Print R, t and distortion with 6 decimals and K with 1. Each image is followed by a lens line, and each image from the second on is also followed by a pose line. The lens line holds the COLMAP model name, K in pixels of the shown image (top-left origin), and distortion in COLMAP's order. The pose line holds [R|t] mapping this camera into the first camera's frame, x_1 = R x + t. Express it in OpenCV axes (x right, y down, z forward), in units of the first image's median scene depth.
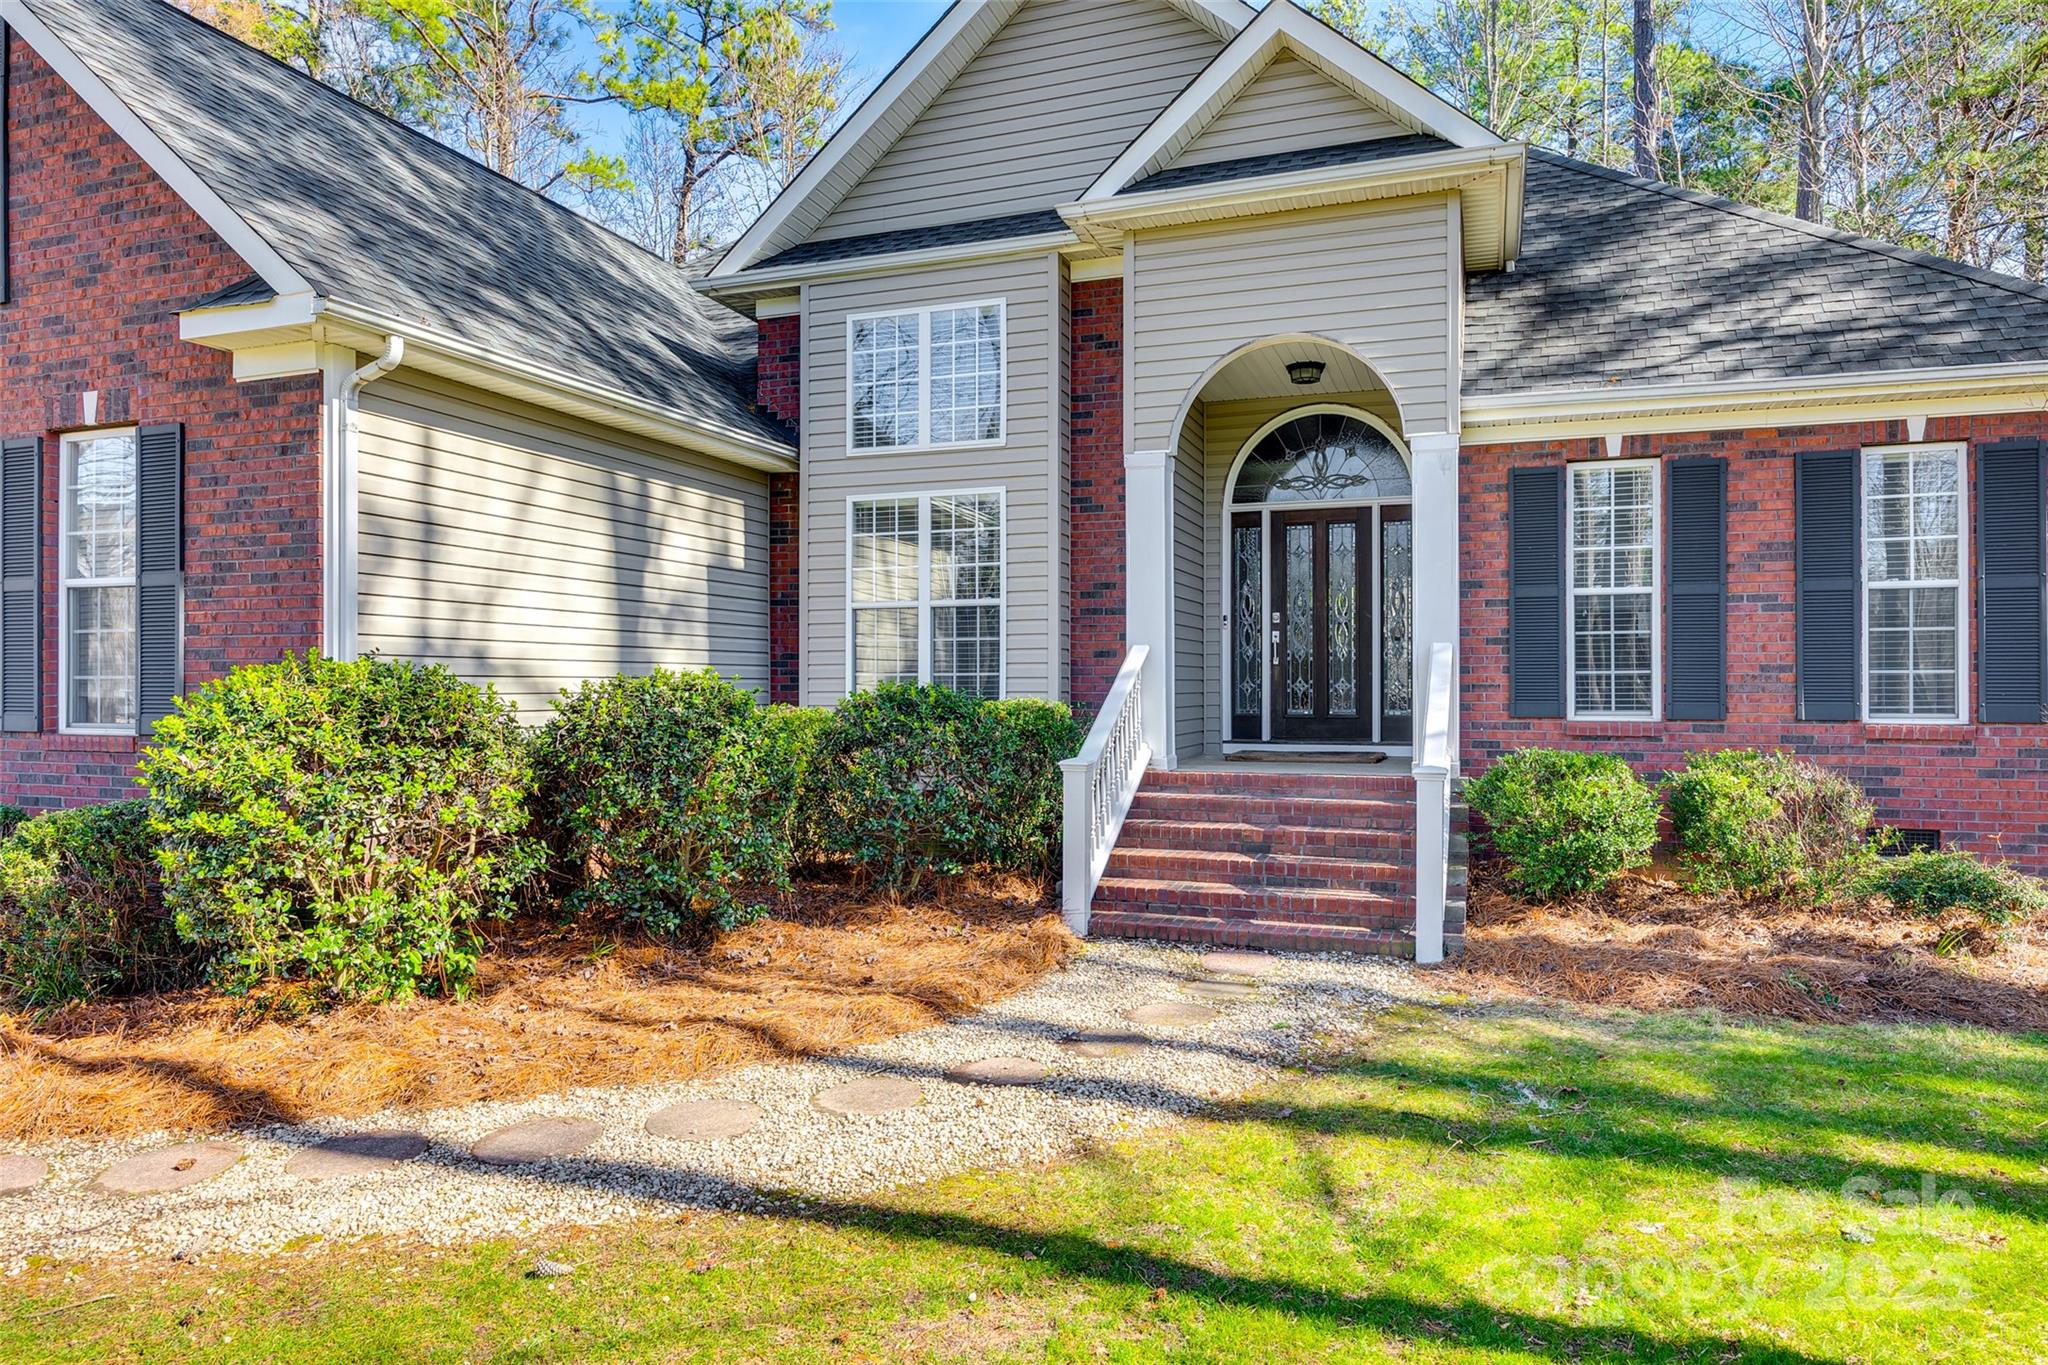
lens RADIAL K [[1187.7, 0, 1019.5], [0, 1187.7, 670.7], [0, 0, 1]] dist [0.000433, -0.000379]
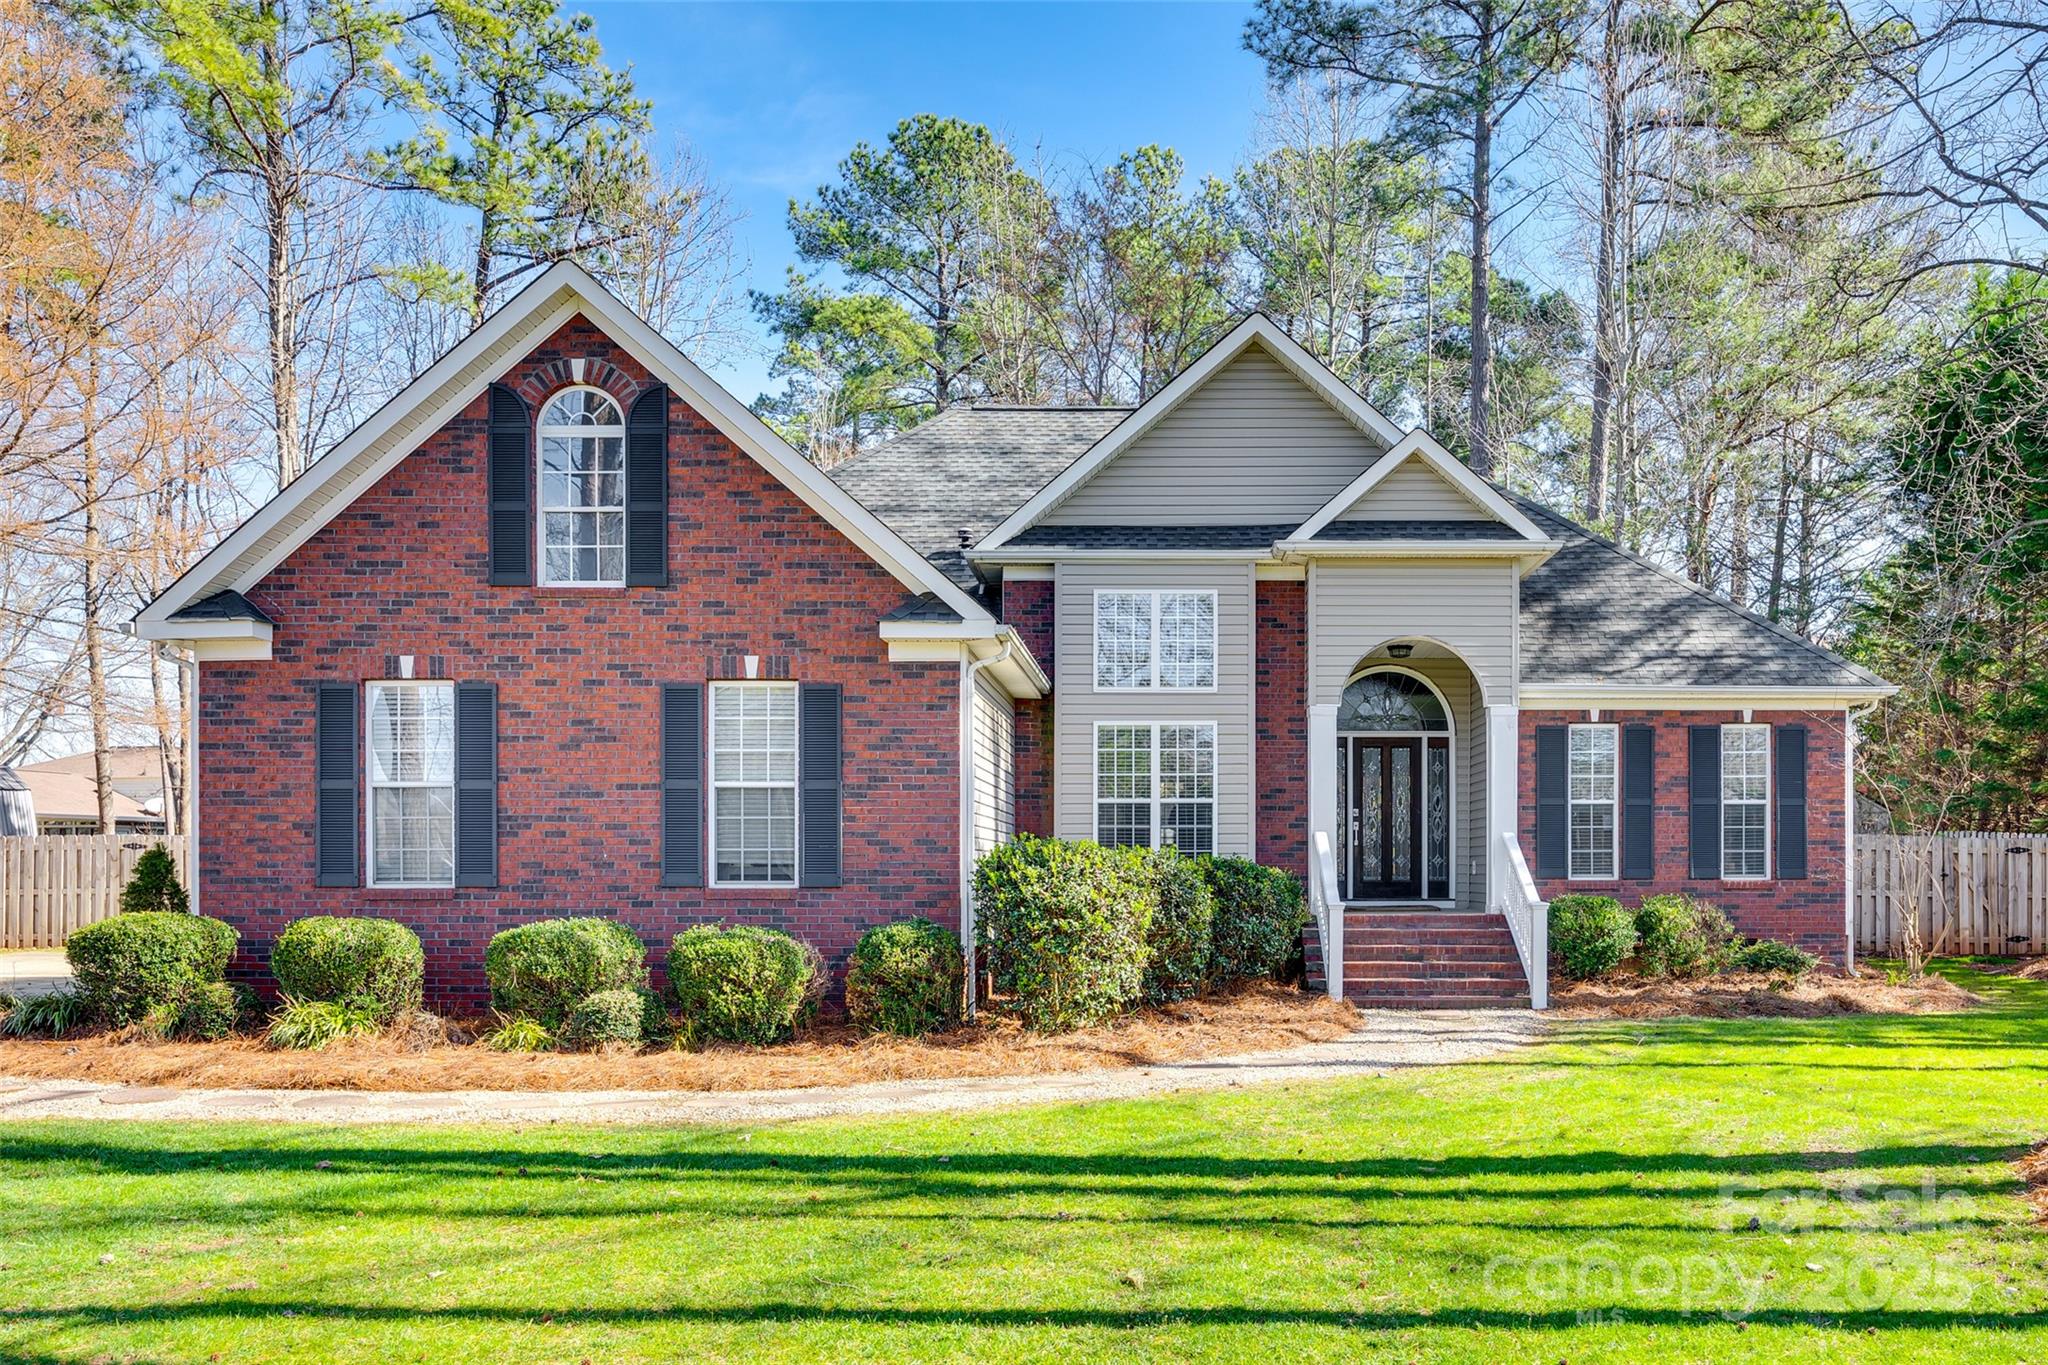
lens RADIAL K [[1487.5, 0, 1095.4], [0, 1487.5, 860.5], [0, 0, 1]] dist [0.001532, -0.006469]
pose [[0.949345, 0.001981, 0.314231, -0.851300], [-0.003395, 0.999986, 0.003951, 0.009439], [-0.314219, -0.004818, 0.949338, -0.793058]]
